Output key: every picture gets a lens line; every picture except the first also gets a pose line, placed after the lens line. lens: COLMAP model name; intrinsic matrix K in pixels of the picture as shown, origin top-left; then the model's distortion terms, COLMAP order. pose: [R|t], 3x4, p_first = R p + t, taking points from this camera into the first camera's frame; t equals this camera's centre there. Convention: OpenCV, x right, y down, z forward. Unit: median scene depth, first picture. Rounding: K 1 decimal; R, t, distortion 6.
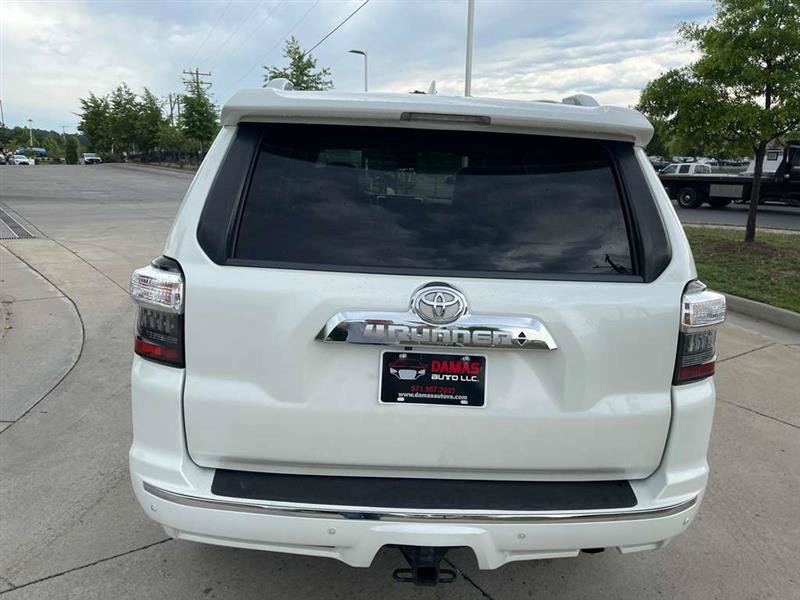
lens RADIAL K [[616.2, 0, 397.9], [0, 616.2, 306.3], [0, 0, 1]] dist [0.075861, -0.106886]
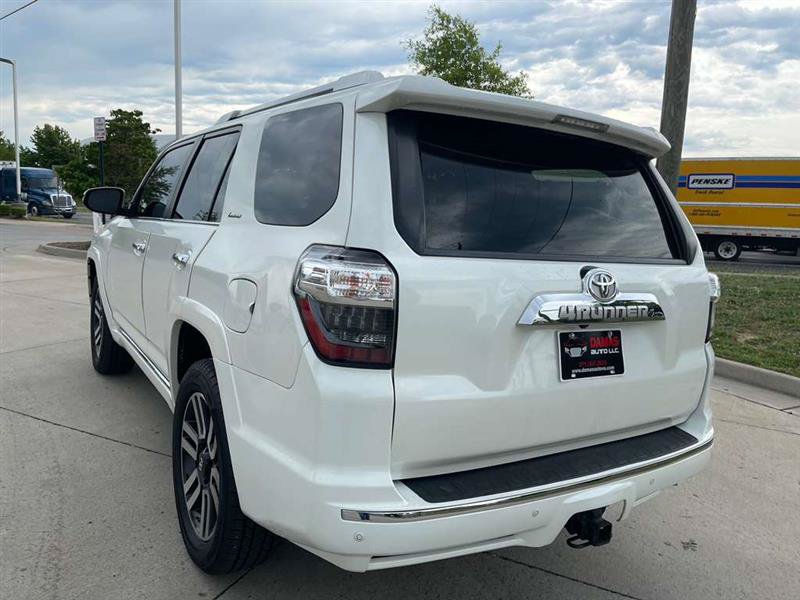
lens RADIAL K [[616.2, 0, 400.5], [0, 616.2, 296.5], [0, 0, 1]] dist [0.075861, -0.106886]
pose [[0.853357, -0.050542, 0.518871, -0.758000], [0.084442, 0.995547, -0.041903, 0.030628], [-0.514442, 0.079573, 0.853825, 0.204793]]
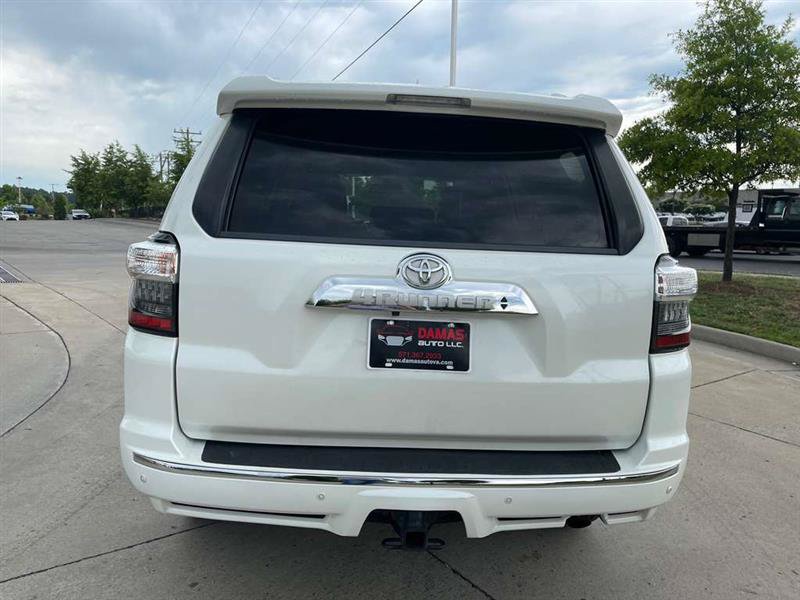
lens RADIAL K [[616.2, 0, 397.0], [0, 616.2, 307.2], [0, 0, 1]] dist [0.075861, -0.106886]
pose [[0.999778, -0.005503, 0.020325, -0.001696], [0.007247, 0.996202, -0.086774, 0.135092], [-0.019771, 0.086902, 0.996021, -0.031898]]
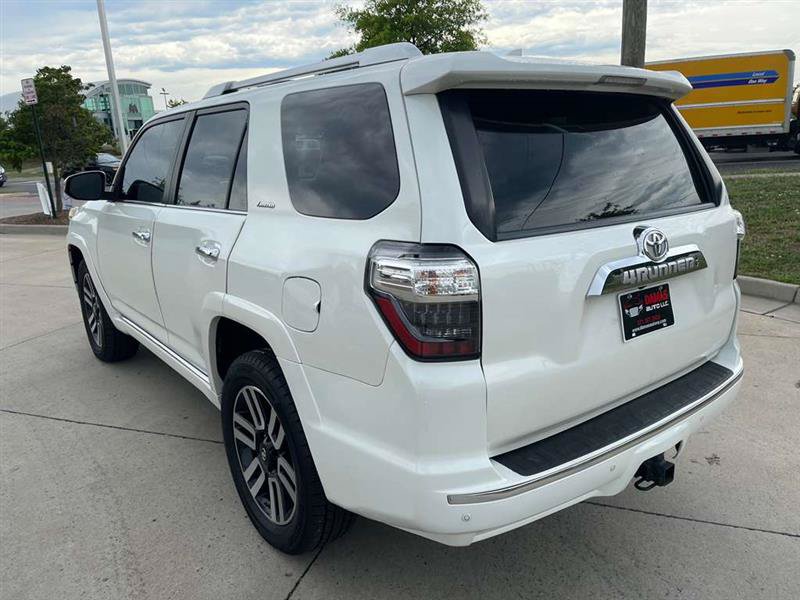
lens RADIAL K [[616.2, 0, 415.6], [0, 616.2, 310.1], [0, 0, 1]] dist [0.075861, -0.106886]
pose [[0.796365, -0.212931, 0.566095, -0.881588], [0.193134, 0.976503, 0.095606, -0.072657], [-0.573151, 0.033195, 0.818777, 0.281861]]
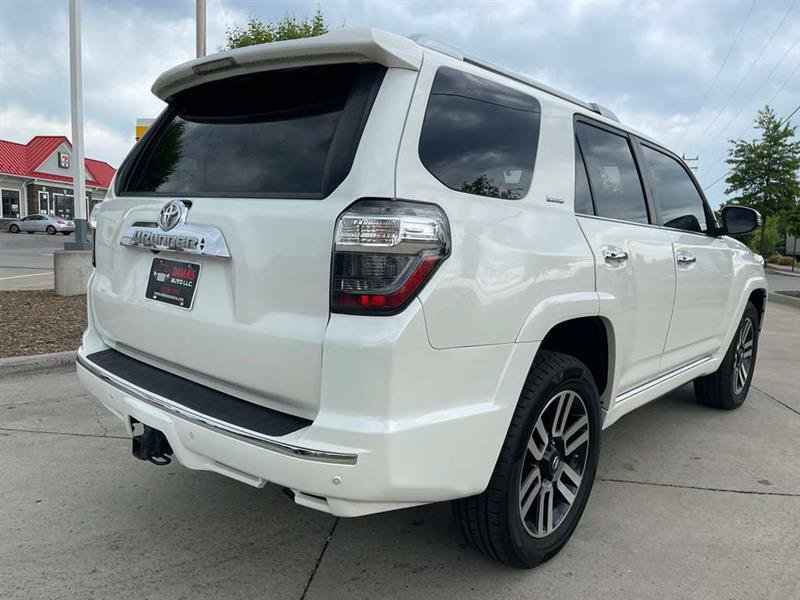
lens RADIAL K [[616.2, 0, 399.8], [0, 616.2, 305.5], [0, 0, 1]] dist [0.075861, -0.106886]
pose [[0.723019, 0.074668, -0.686781, 1.106651], [-0.172131, 0.982259, -0.074420, 0.163786], [0.669040, 0.172023, 0.723044, 0.418485]]
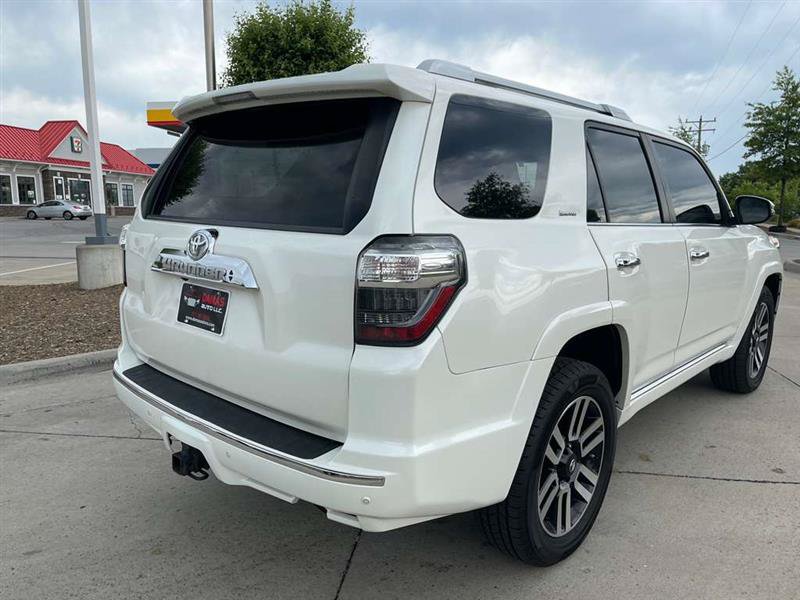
lens RADIAL K [[616.2, 0, 399.9], [0, 616.2, 304.3], [0, 0, 1]] dist [0.075861, -0.106886]
pose [[0.708311, 0.084114, -0.700871, 1.127333], [-0.145064, 0.989029, -0.027907, 0.083259], [0.690834, 0.121438, 0.712742, 0.366325]]
